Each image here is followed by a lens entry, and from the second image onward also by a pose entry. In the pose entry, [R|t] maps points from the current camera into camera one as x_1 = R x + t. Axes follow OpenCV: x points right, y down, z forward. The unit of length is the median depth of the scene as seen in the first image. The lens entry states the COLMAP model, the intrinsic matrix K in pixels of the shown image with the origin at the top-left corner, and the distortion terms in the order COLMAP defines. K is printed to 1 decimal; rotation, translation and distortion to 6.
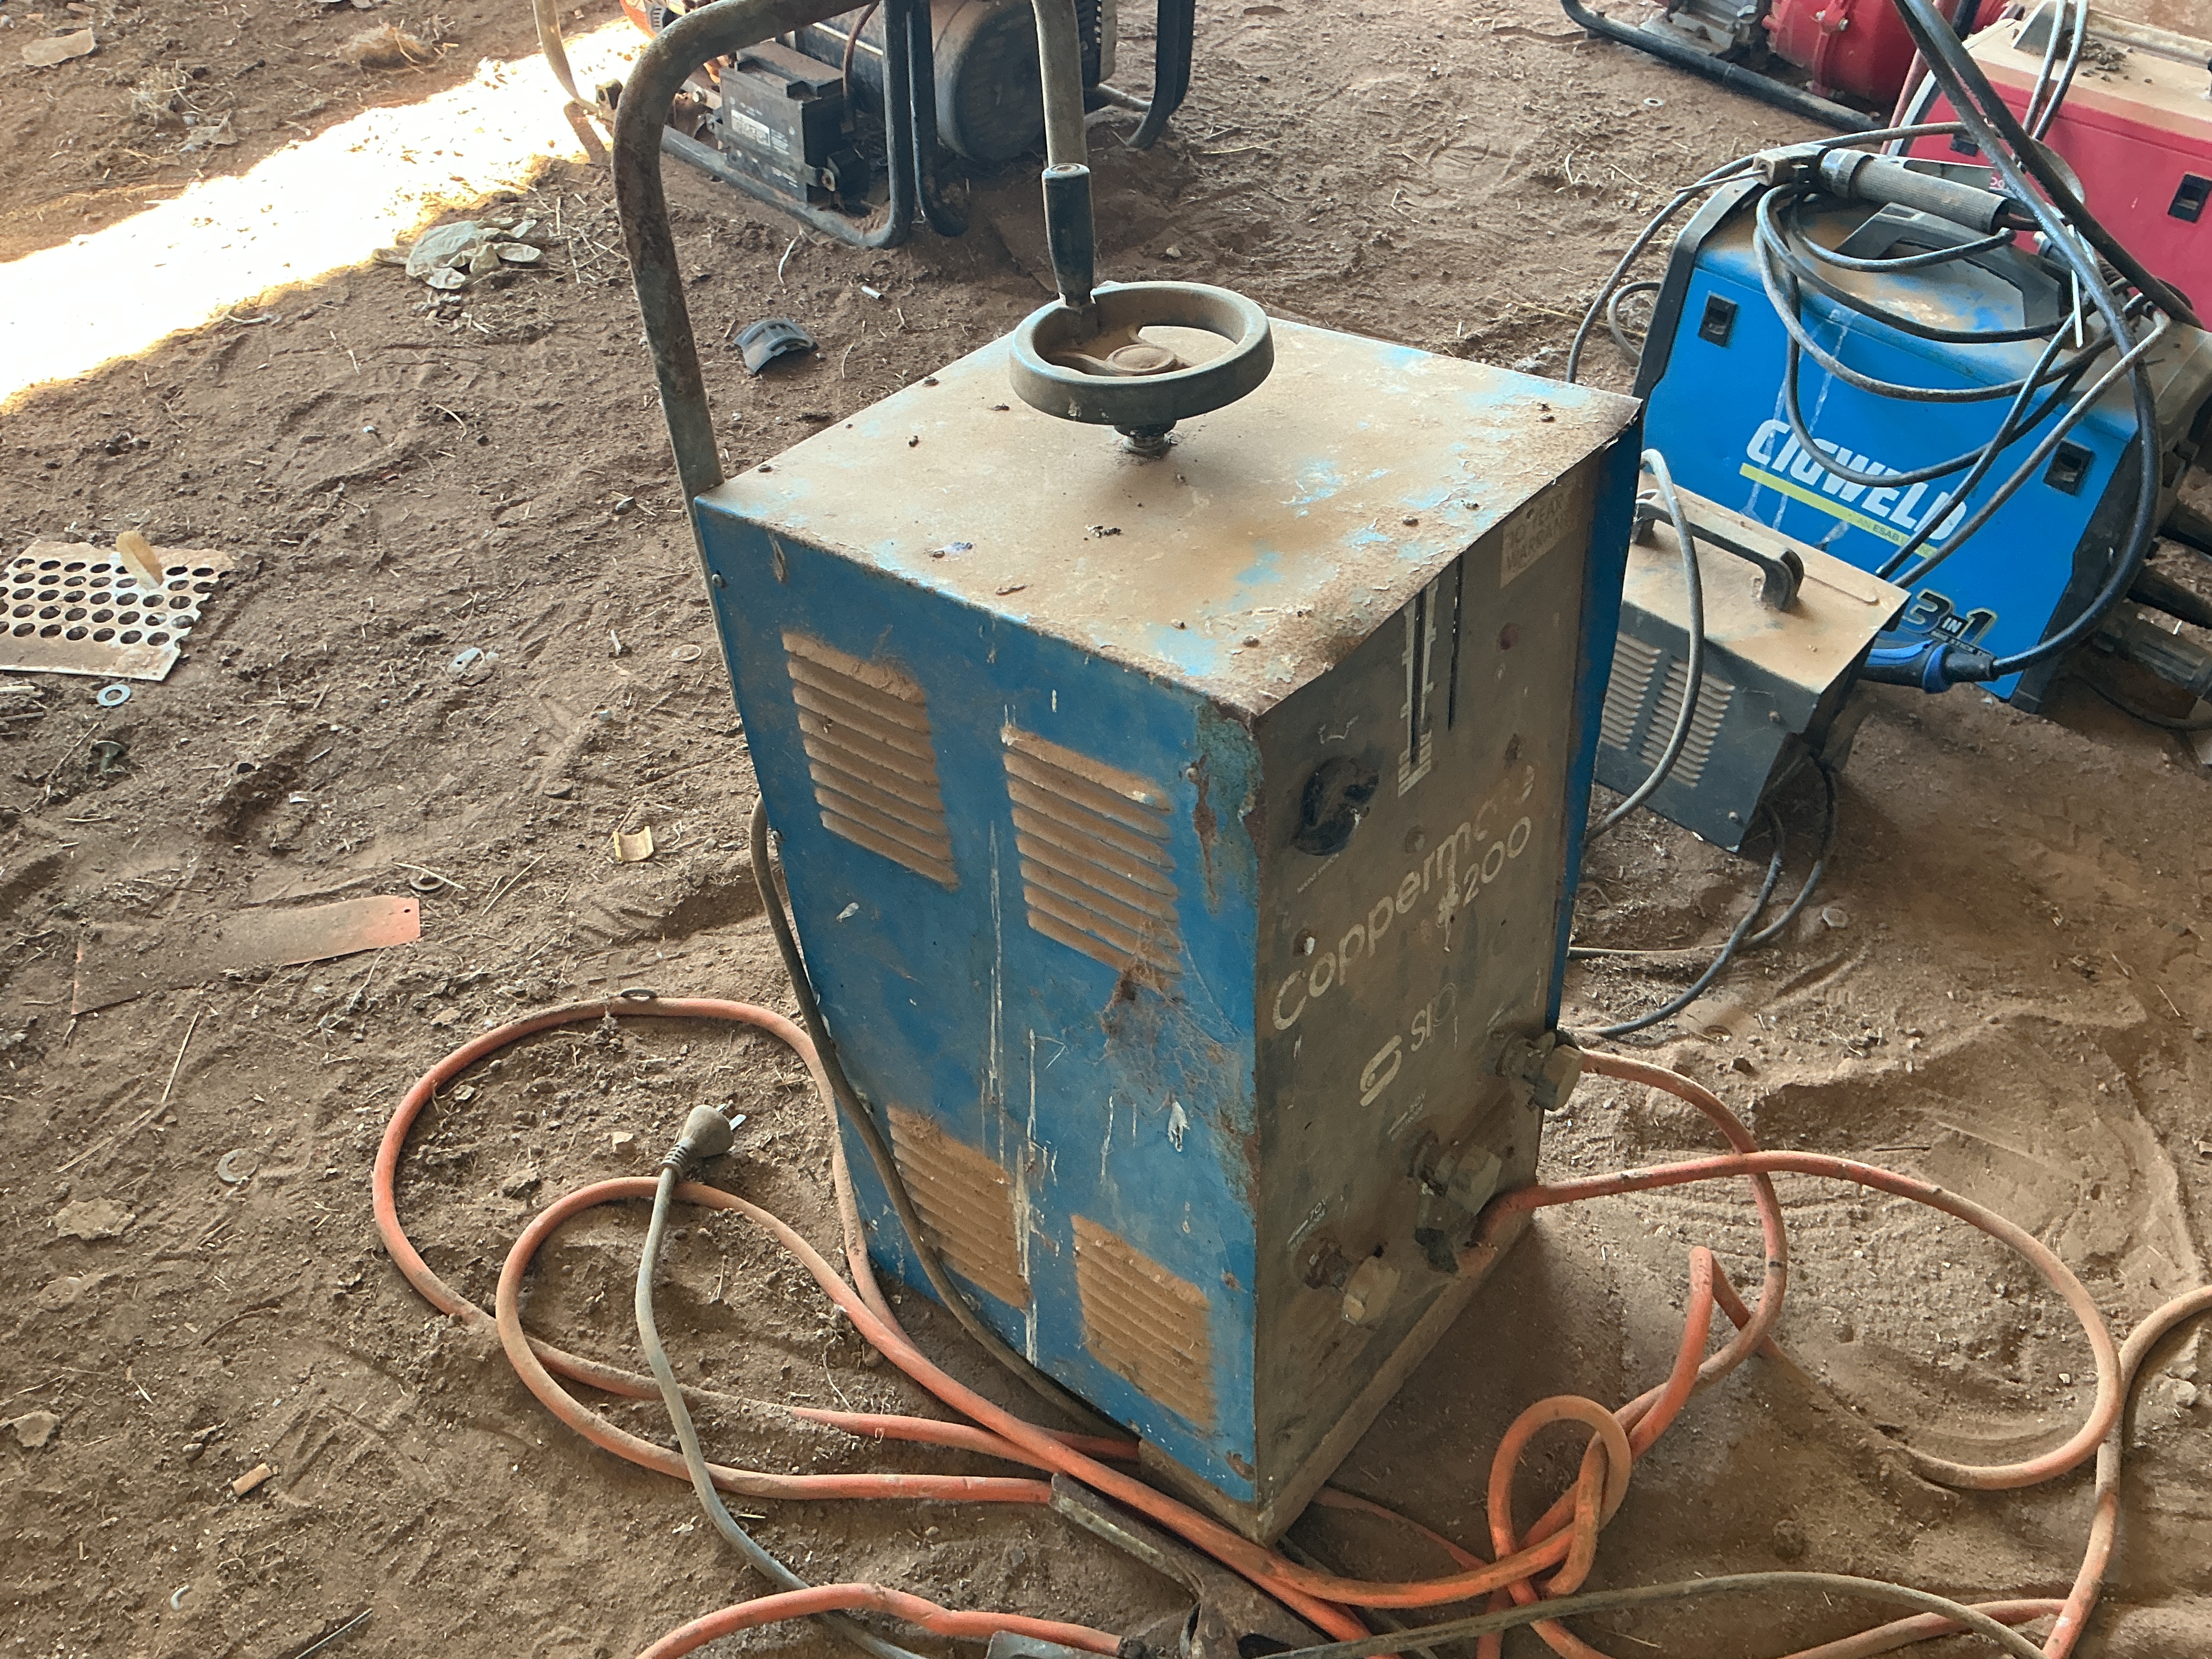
lens RADIAL K [[1848.9, 0, 1099.4], [0, 1848.9, 839.0], [0, 0, 1]] dist [0.106618, -0.228454]
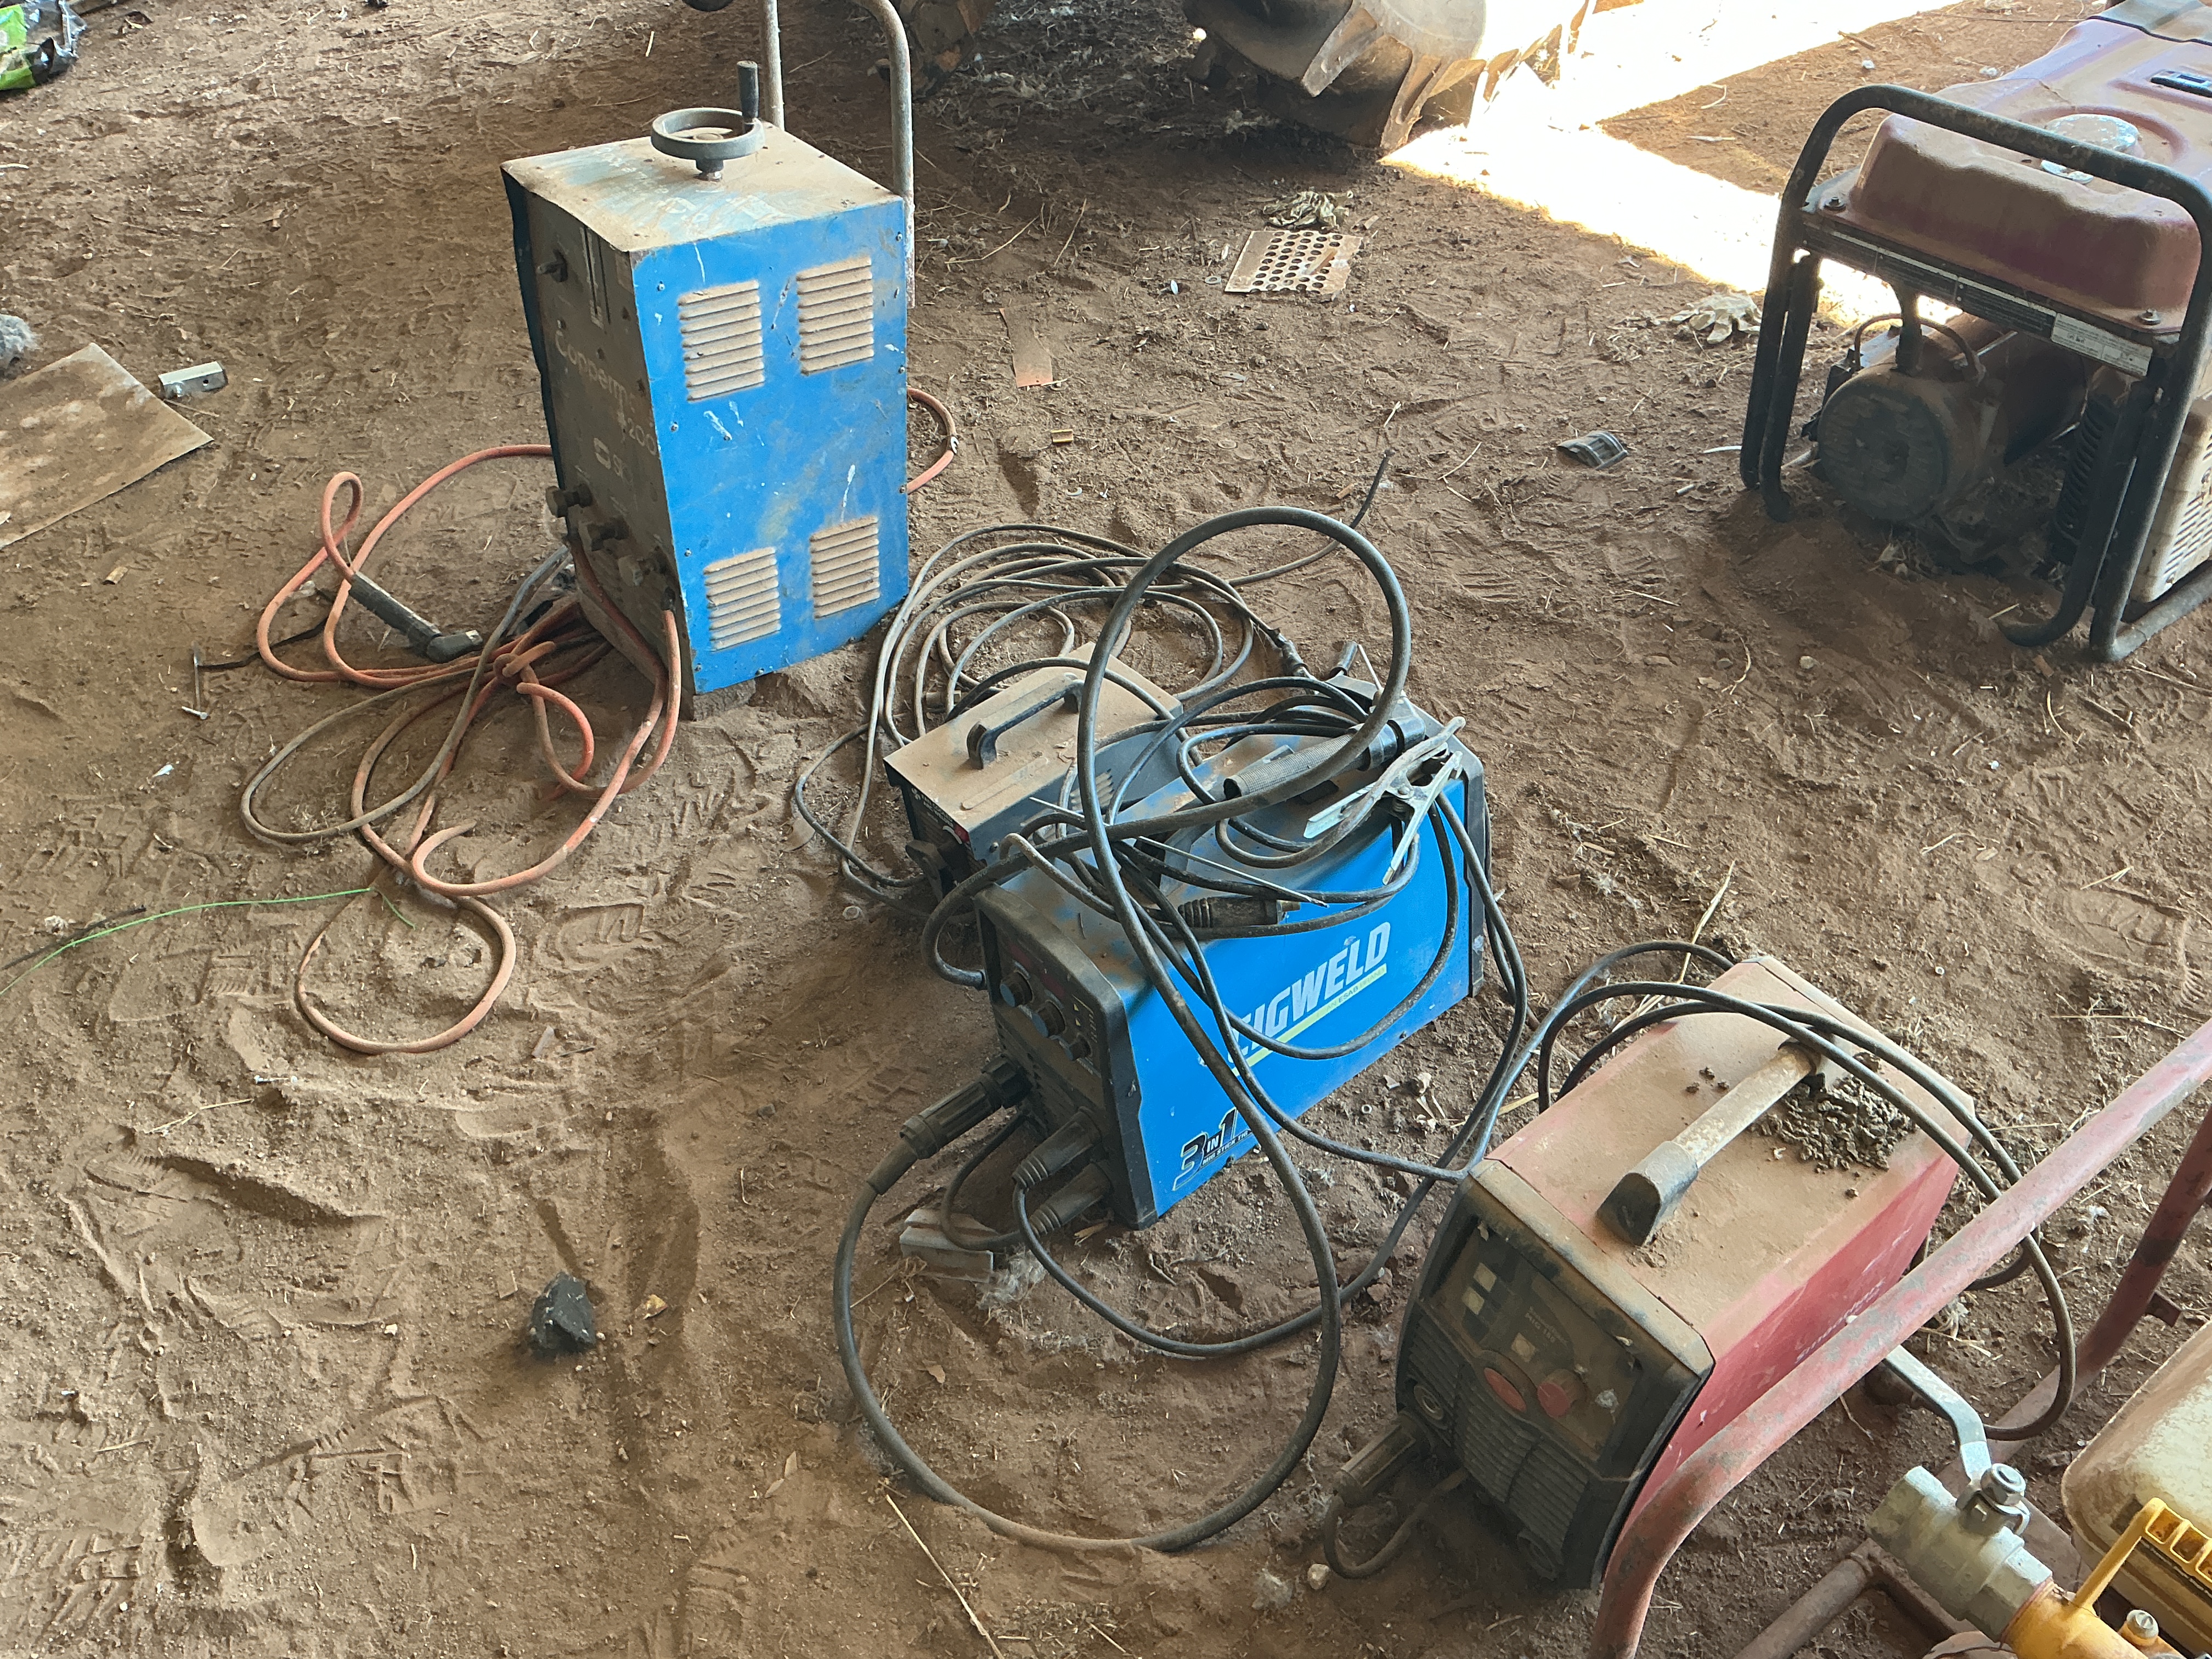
lens RADIAL K [[1848.9, 0, 1099.8], [0, 1848.9, 838.7], [0, 0, 1]] dist [0.106618, -0.228454]
pose [[-0.202693, 0.662540, -0.721080, 1.272301], [-0.625755, 0.478771, 0.615800, -0.920118], [0.753224, 0.576038, 0.317544, 0.647277]]
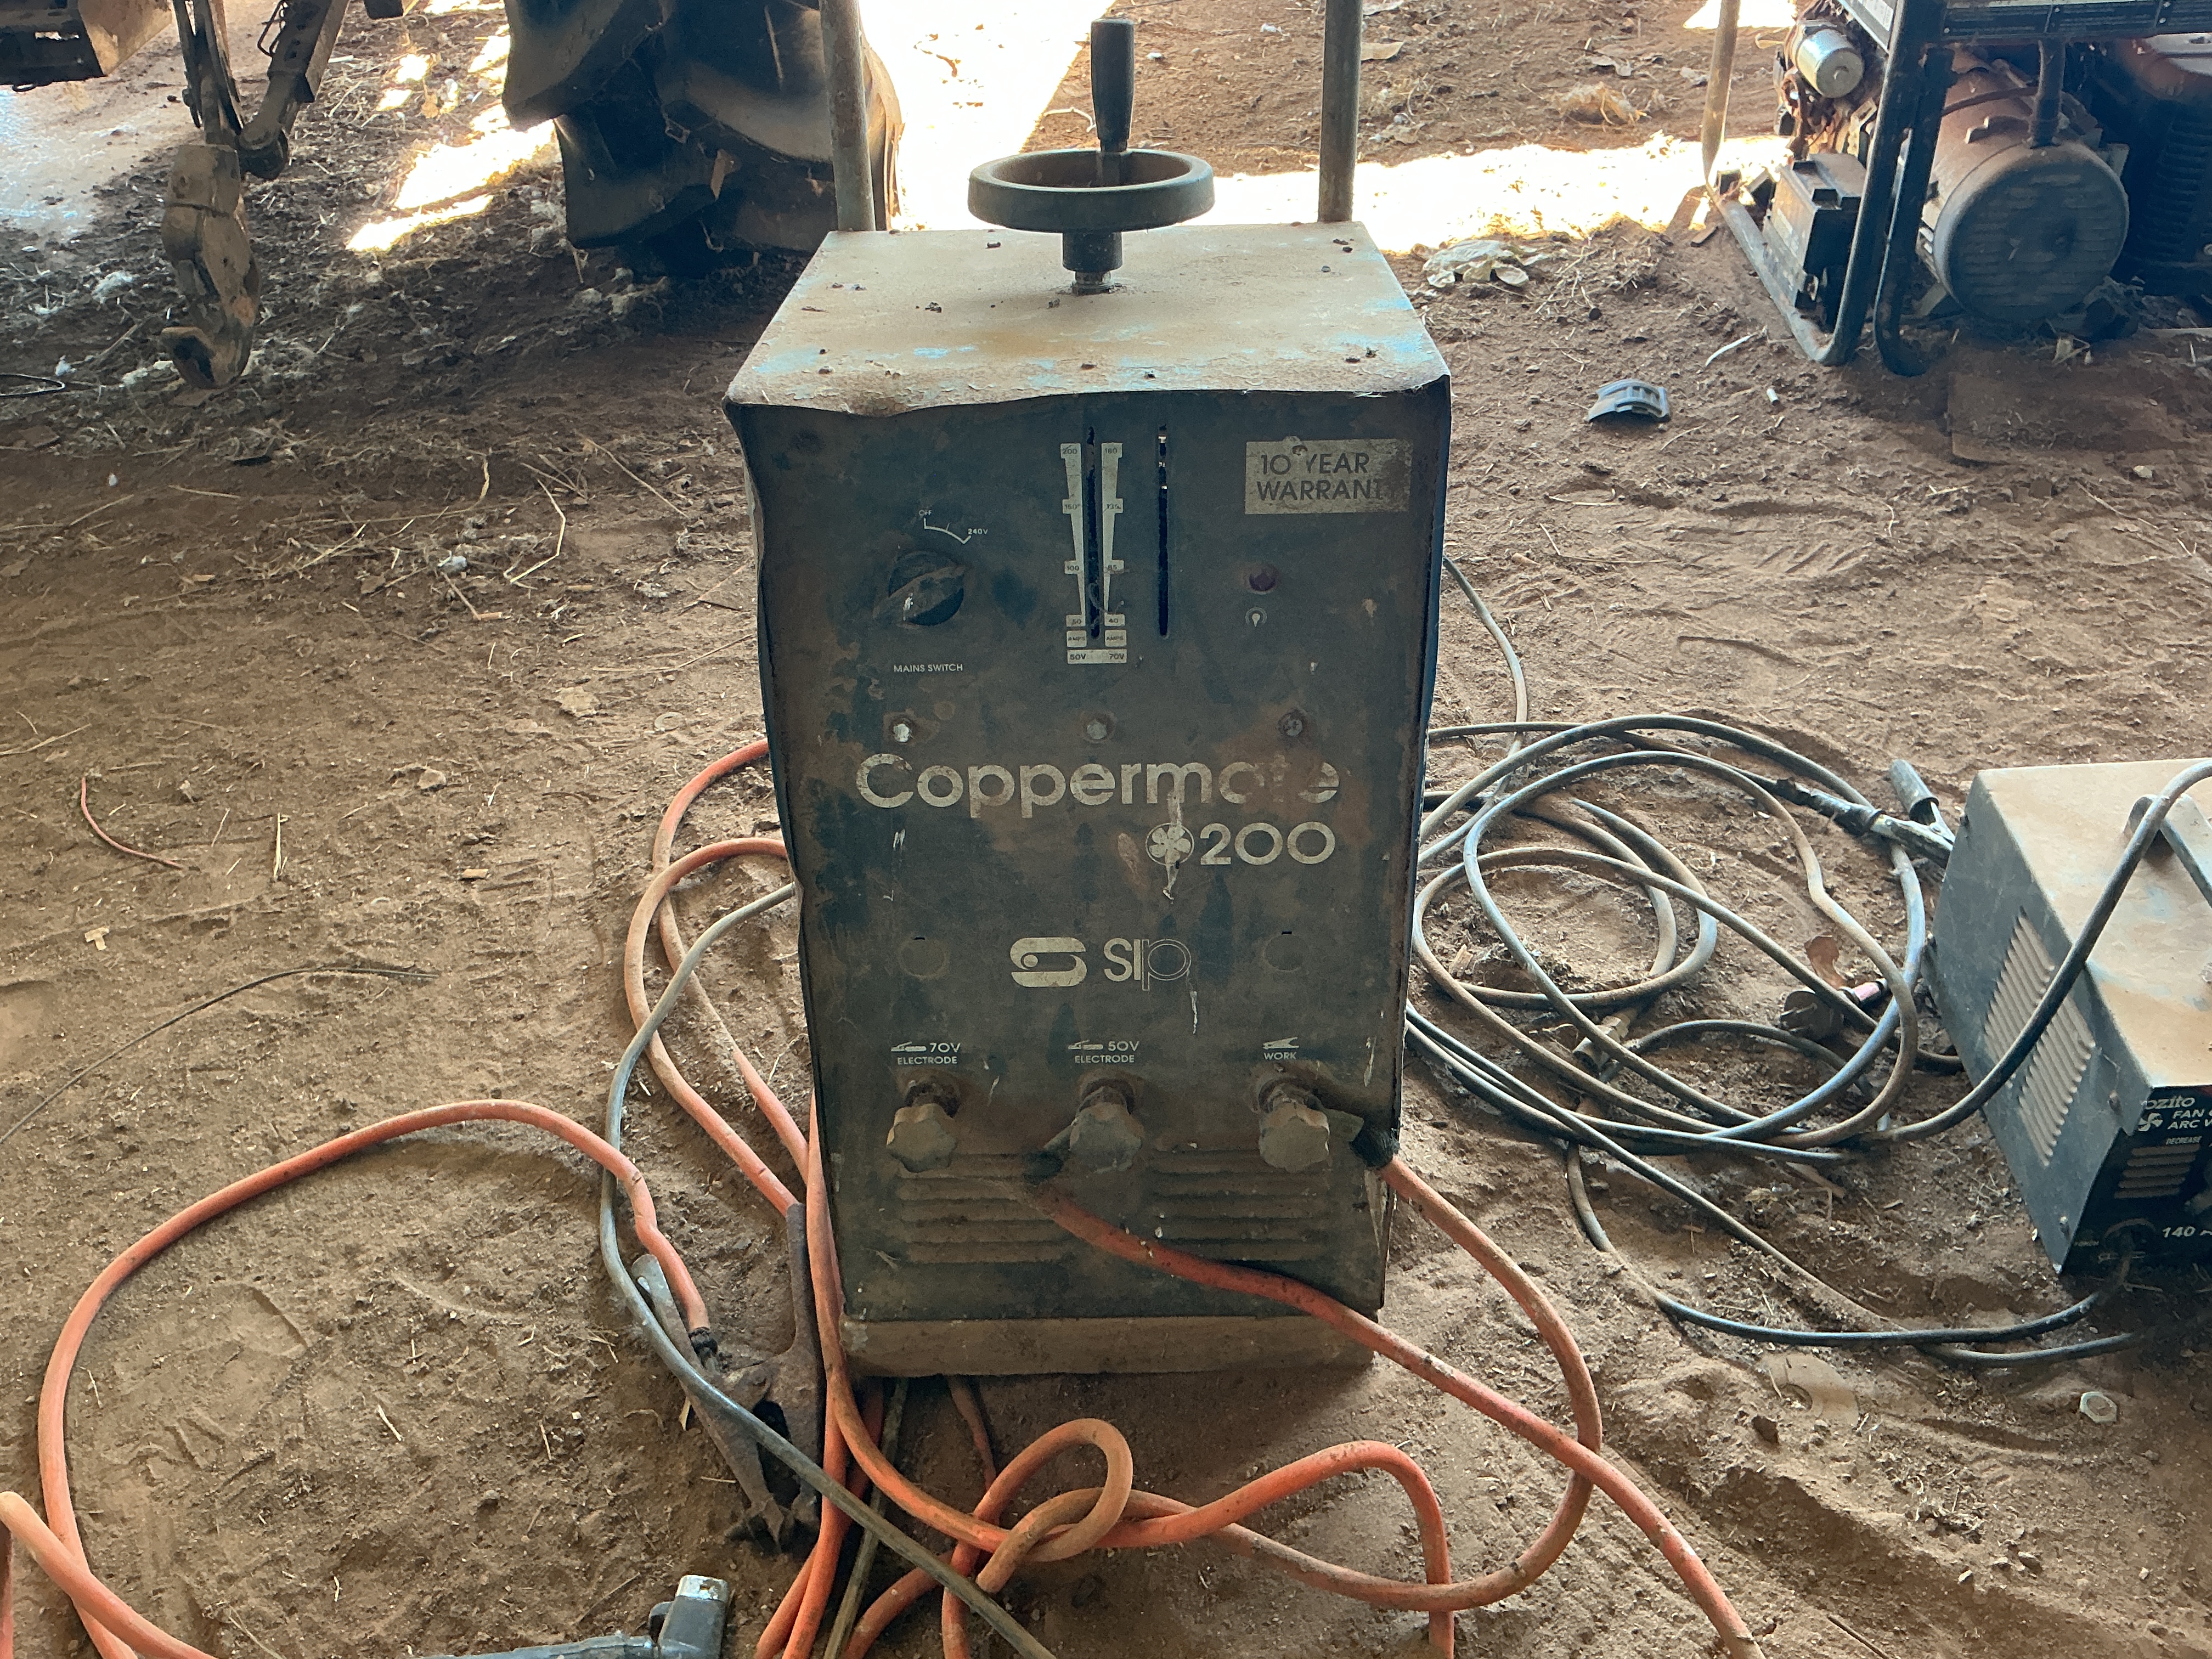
lens RADIAL K [[1848.9, 0, 1079.0], [0, 1848.9, 820.6], [0, 0, 1]] dist [0.106618, -0.228454]
pose [[0.634368, 0.431902, -0.641122, 0.490862], [-0.493579, 0.864598, 0.094071, -0.026525], [0.594943, 0.256769, 0.761651, 0.152595]]
